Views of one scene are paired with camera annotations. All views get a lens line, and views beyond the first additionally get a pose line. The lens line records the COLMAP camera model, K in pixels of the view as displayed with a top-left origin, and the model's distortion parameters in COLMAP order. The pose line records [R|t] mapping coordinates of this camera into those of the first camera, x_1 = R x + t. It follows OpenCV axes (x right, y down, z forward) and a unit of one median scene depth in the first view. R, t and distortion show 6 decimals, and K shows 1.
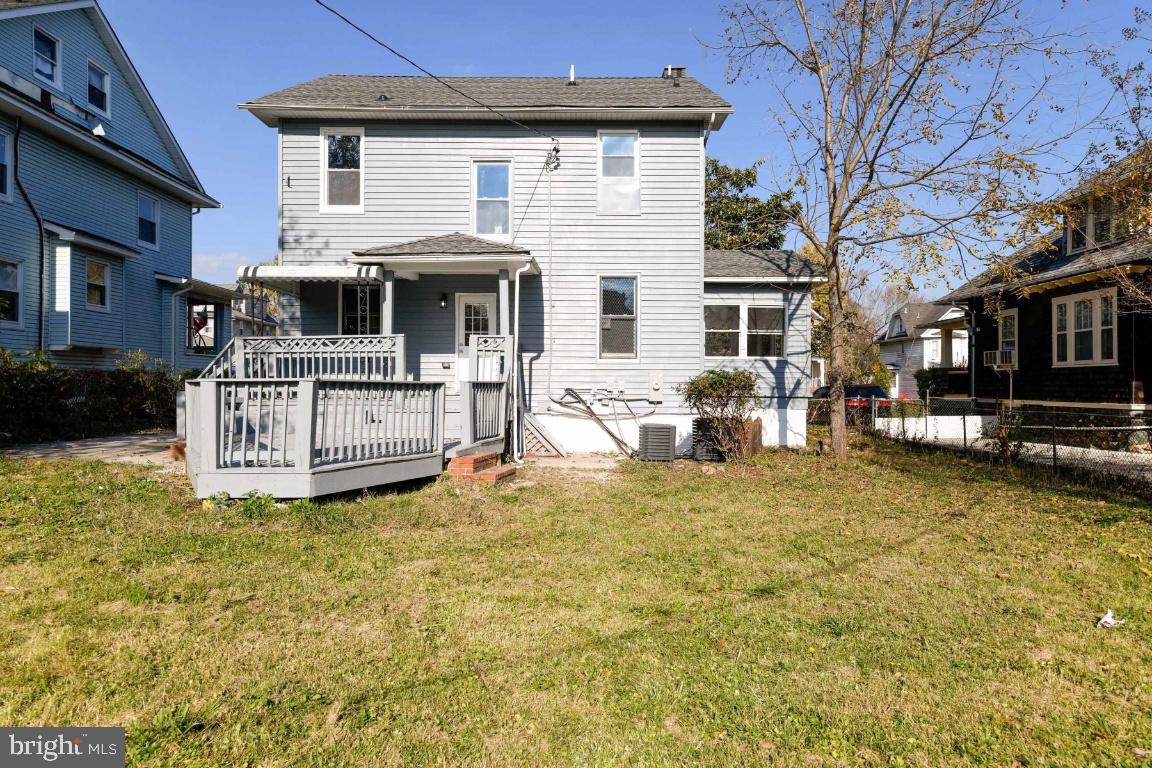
lens RADIAL K [[673.3, 0, 576.6], [0, 673.3, 385.5], [0, 0, 1]] dist [0.007140, 0.000424]
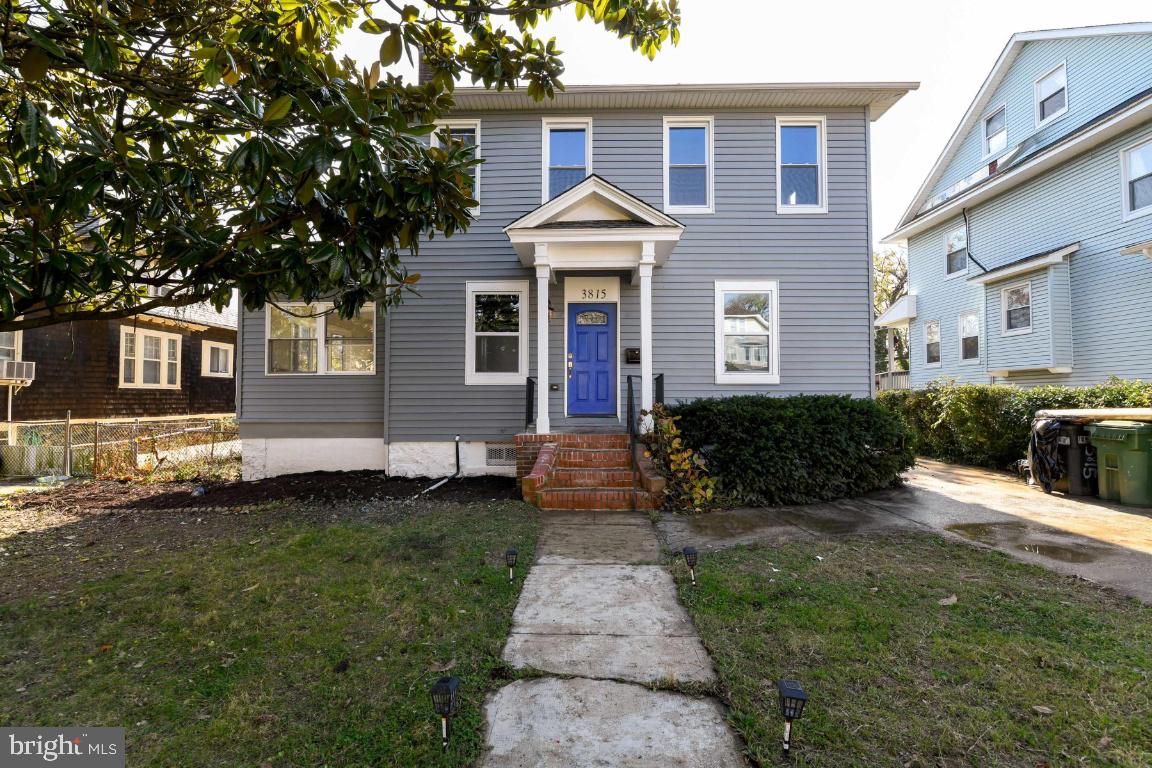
lens RADIAL K [[503.8, 0, 572.9], [0, 503.8, 386.8], [0, 0, 1]] dist [0.003089, -0.000289]
pose [[-0.999908, -0.003918, 0.013006, -0.063543], [-0.004249, 0.999665, -0.025517, -0.012652], [-0.012901, -0.025570, -0.999590, 2.311394]]
